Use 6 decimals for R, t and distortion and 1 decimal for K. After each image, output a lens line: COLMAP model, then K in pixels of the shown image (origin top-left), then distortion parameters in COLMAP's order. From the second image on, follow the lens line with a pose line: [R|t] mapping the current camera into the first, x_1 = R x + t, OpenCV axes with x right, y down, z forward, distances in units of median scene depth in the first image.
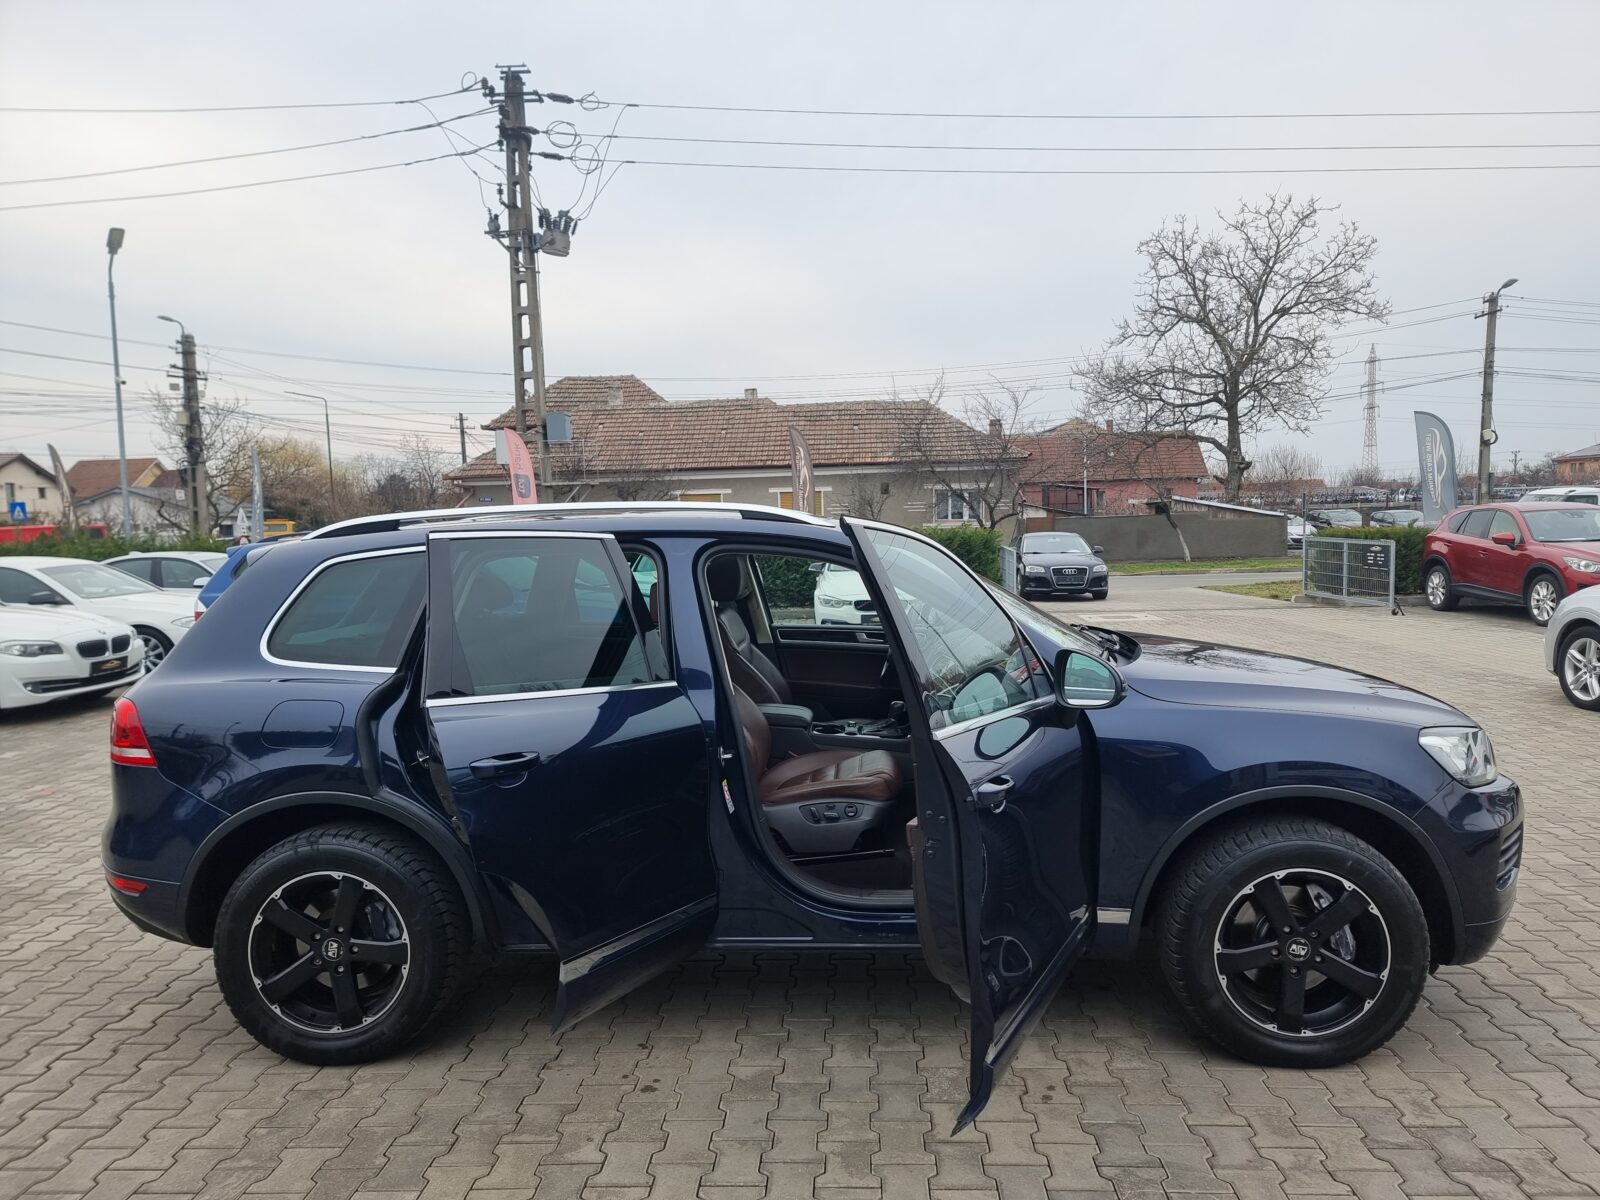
lens RADIAL K [[1119.8, 0, 803.2], [0, 1119.8, 642.8], [0, 0, 1]] dist [0.077015, -0.043135]
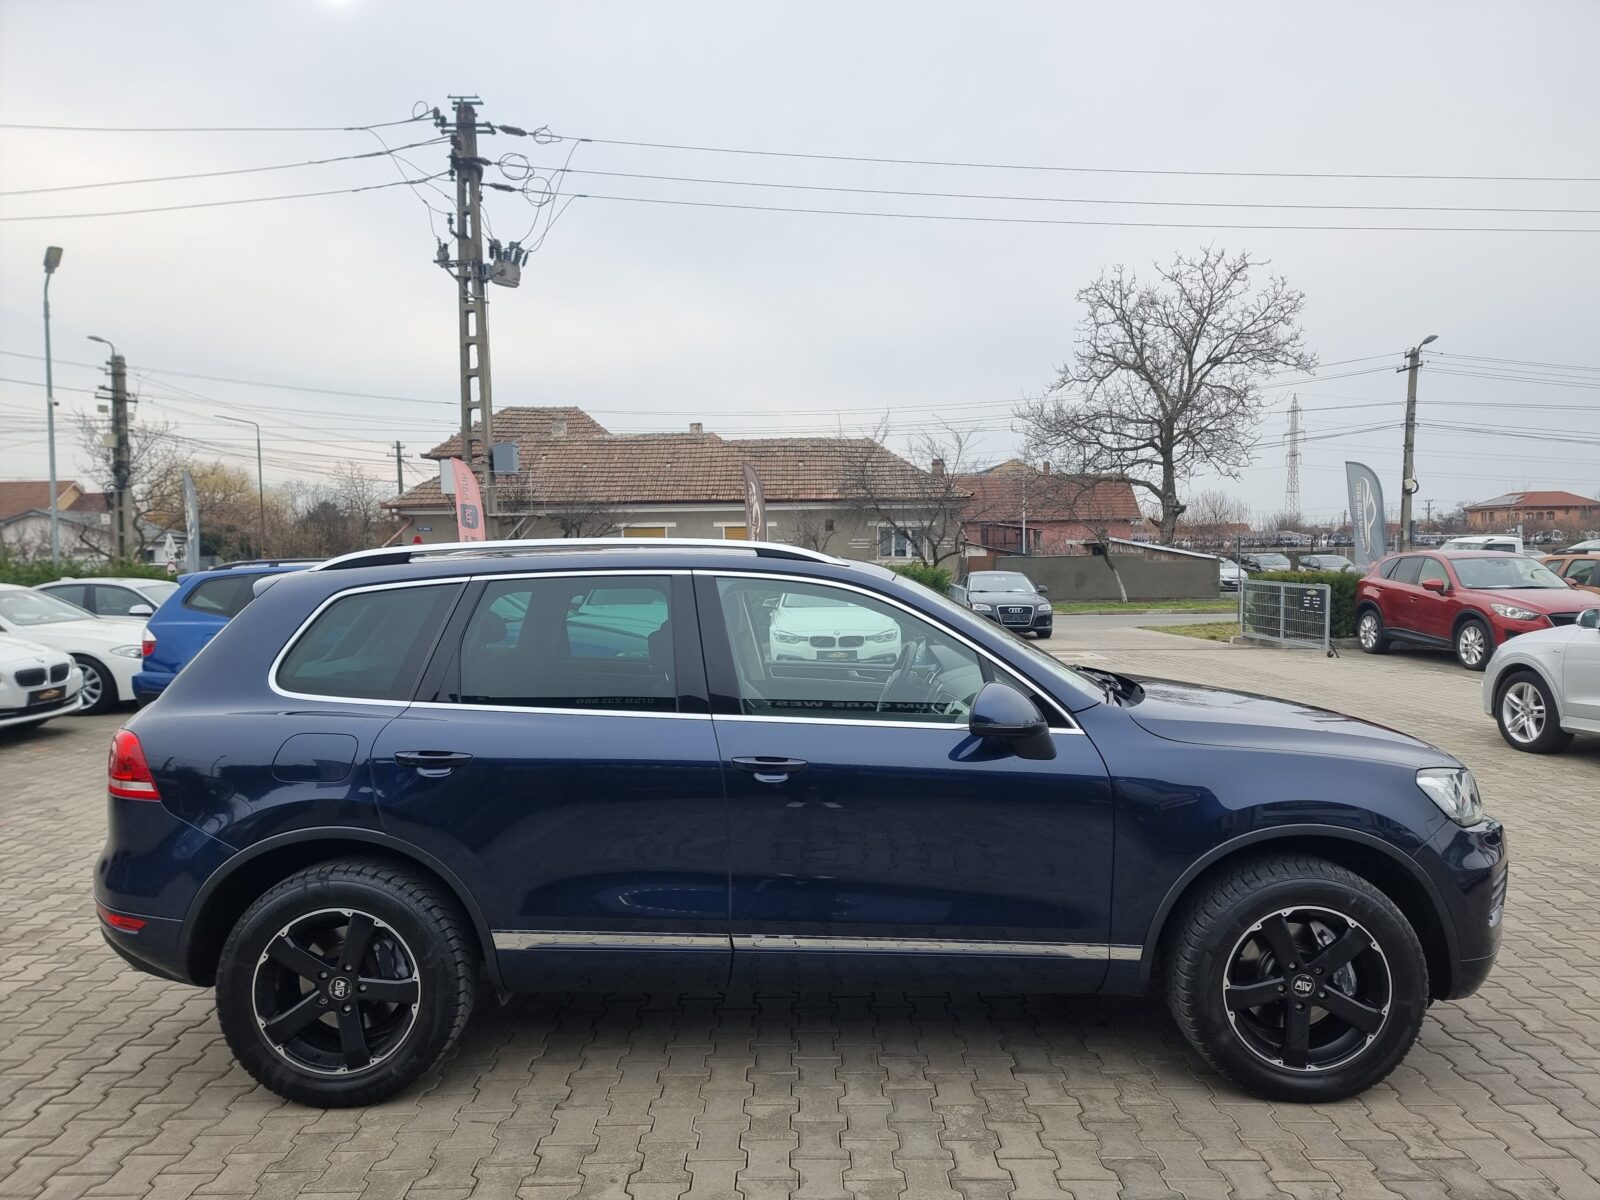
lens RADIAL K [[1122.3, 0, 794.6], [0, 1122.3, 651.8], [0, 0, 1]] dist [0.074150, -0.043213]
pose [[0.998672, 0.011554, 0.050206, -0.010979], [-0.010400, 0.999677, -0.023191, -0.000291], [-0.050458, 0.022638, 0.998470, -0.001196]]
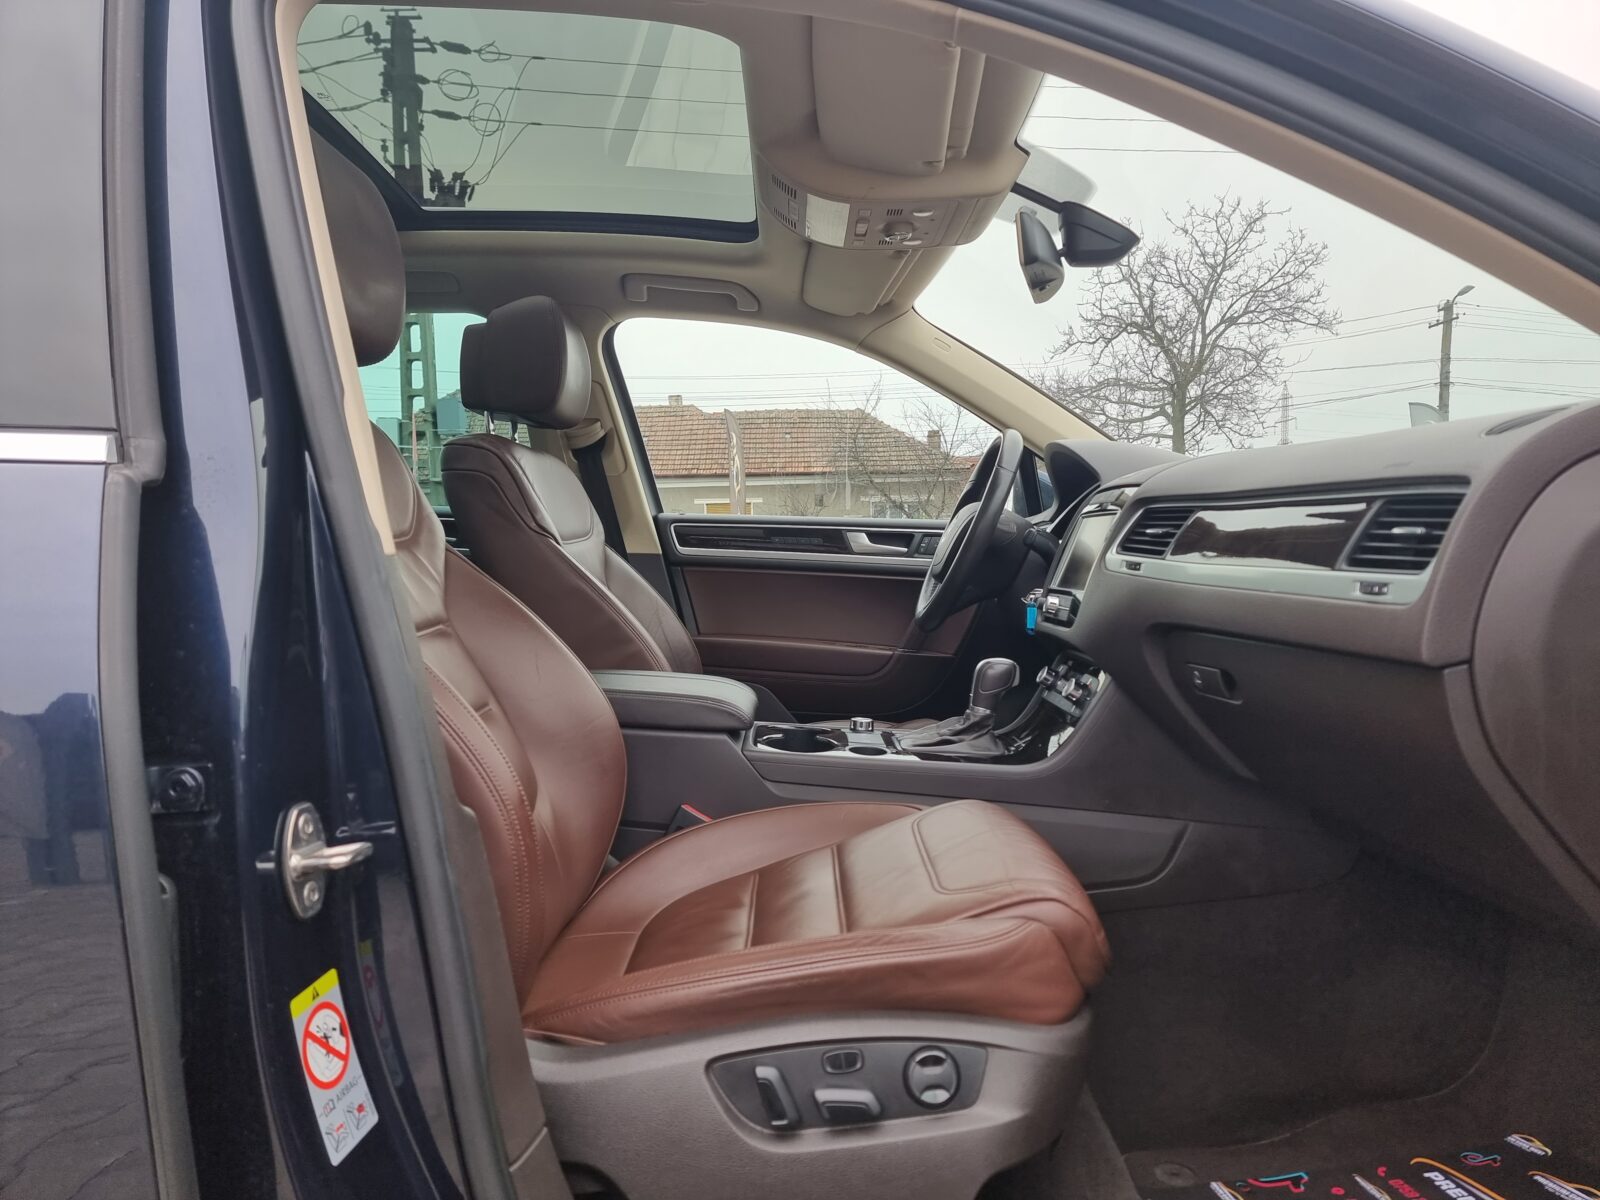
lens RADIAL K [[1112.0, 0, 794.4], [0, 1112.0, 627.4], [0, 0, 1]] dist [0.083360, -0.066948]
pose [[0.998411, -0.000117, 0.056349, 0.000211], [0.002533, 0.999080, -0.042810, 0.010432], [-0.056292, 0.042885, 0.997493, 0.119202]]
